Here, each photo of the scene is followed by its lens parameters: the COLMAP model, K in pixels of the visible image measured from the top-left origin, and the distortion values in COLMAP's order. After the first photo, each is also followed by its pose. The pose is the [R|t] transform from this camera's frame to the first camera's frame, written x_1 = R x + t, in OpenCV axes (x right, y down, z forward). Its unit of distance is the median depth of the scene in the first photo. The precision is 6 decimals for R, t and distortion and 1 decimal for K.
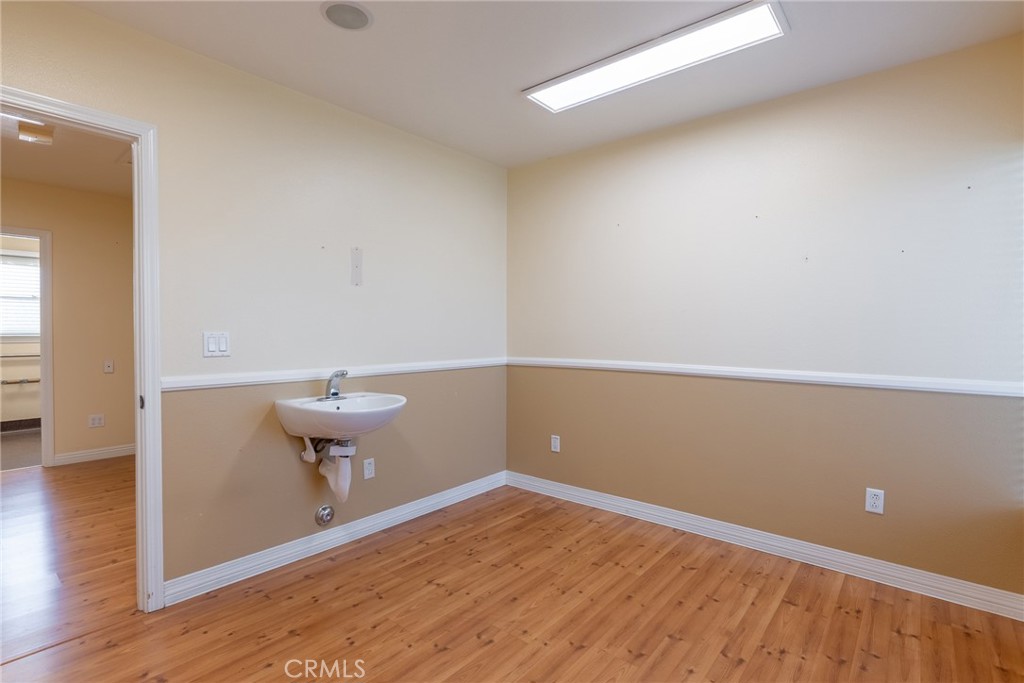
lens RADIAL K [[493.2, 0, 512.0], [0, 493.2, 341.5], [0, 0, 1]] dist [-0.018205, 0.001991]
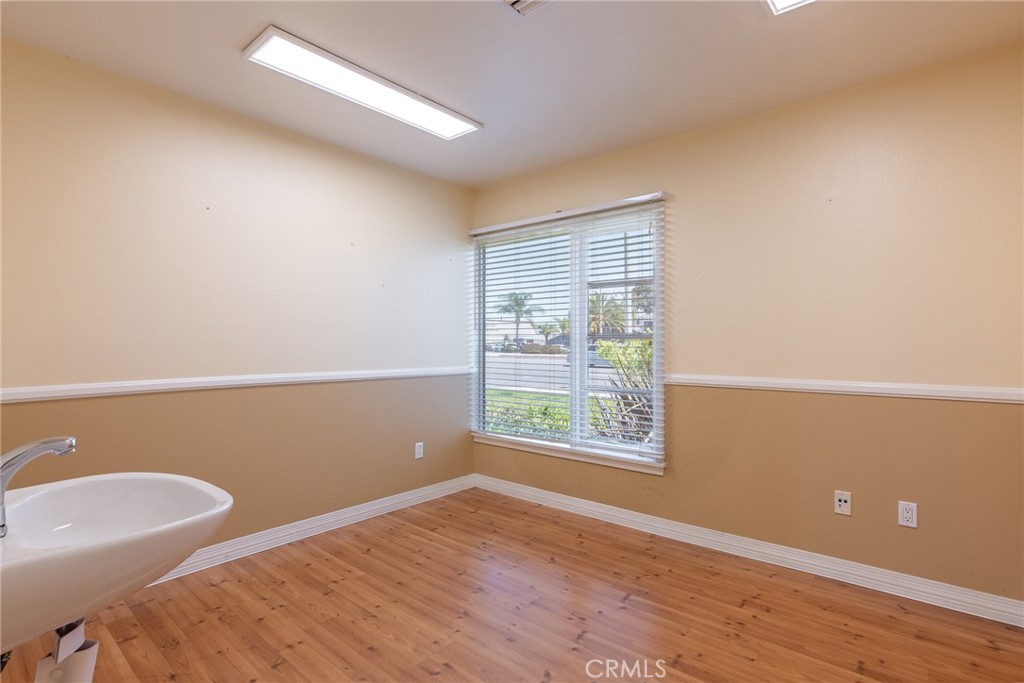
lens RADIAL K [[499.3, 0, 512.0], [0, 499.3, 341.5], [0, 0, 1]] dist [-0.029584, 0.000246]
pose [[0.002075, -0.007224, 0.999972, -0.762758], [0.022767, 0.999715, 0.007175, -0.017694], [-0.999739, 0.022751, 0.002238, 0.651065]]
